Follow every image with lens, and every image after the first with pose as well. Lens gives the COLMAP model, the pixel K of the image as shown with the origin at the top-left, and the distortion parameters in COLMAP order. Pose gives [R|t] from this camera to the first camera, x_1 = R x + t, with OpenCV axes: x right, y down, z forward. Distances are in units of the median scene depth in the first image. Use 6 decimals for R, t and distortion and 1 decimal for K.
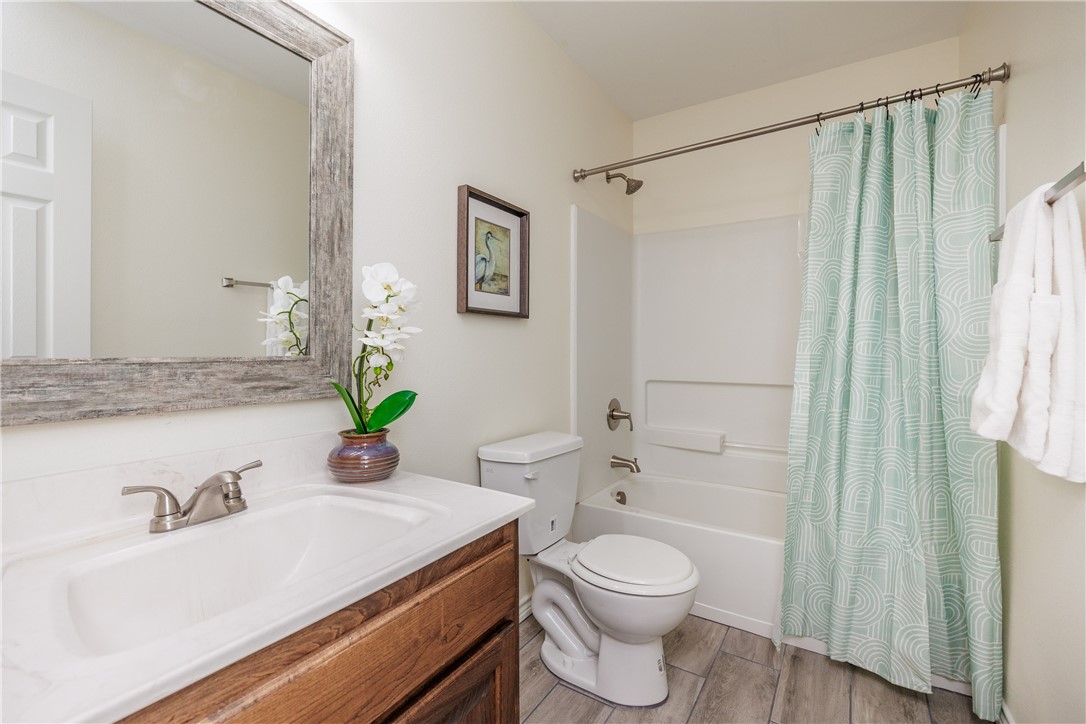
lens RADIAL K [[472.7, 0, 536.4], [0, 472.7, 359.3], [0, 0, 1]] dist [-0.009044, -0.000203]
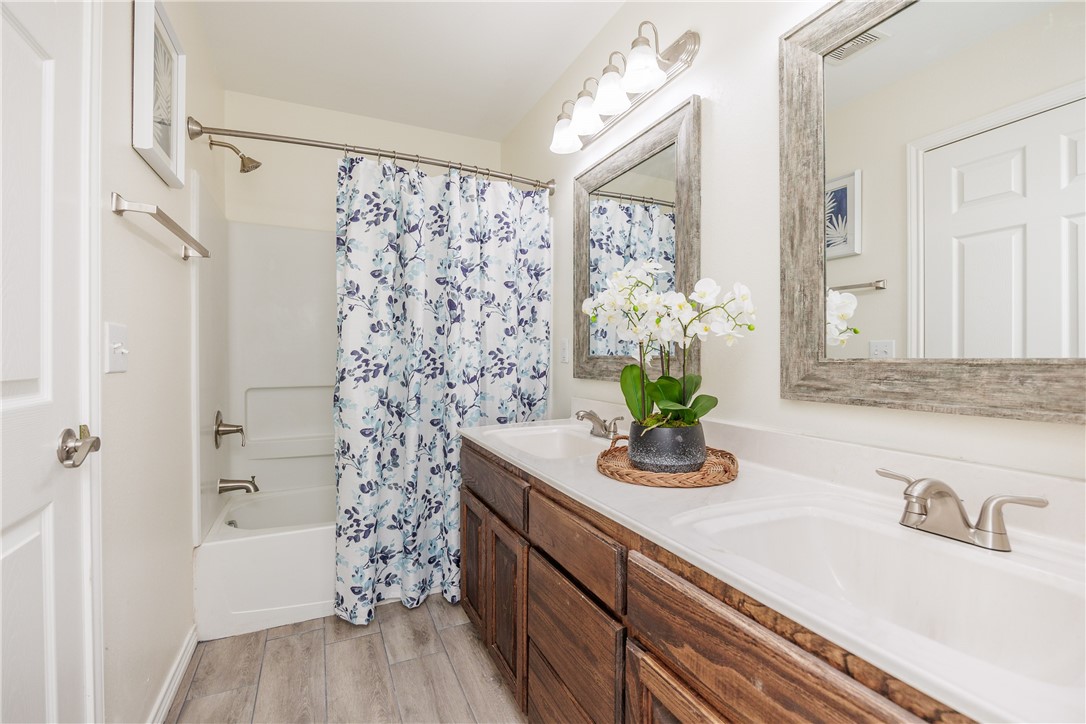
lens RADIAL K [[472.7, 0, 544.1], [0, 472.7, 351.5], [0, 0, 1]] dist [-0.009044, -0.000203]
pose [[-0.530522, -0.003136, -0.847665, 0.488115], [-0.006133, 0.999981, 0.000139, -0.012169], [0.847649, 0.005273, -0.530532, 0.789759]]
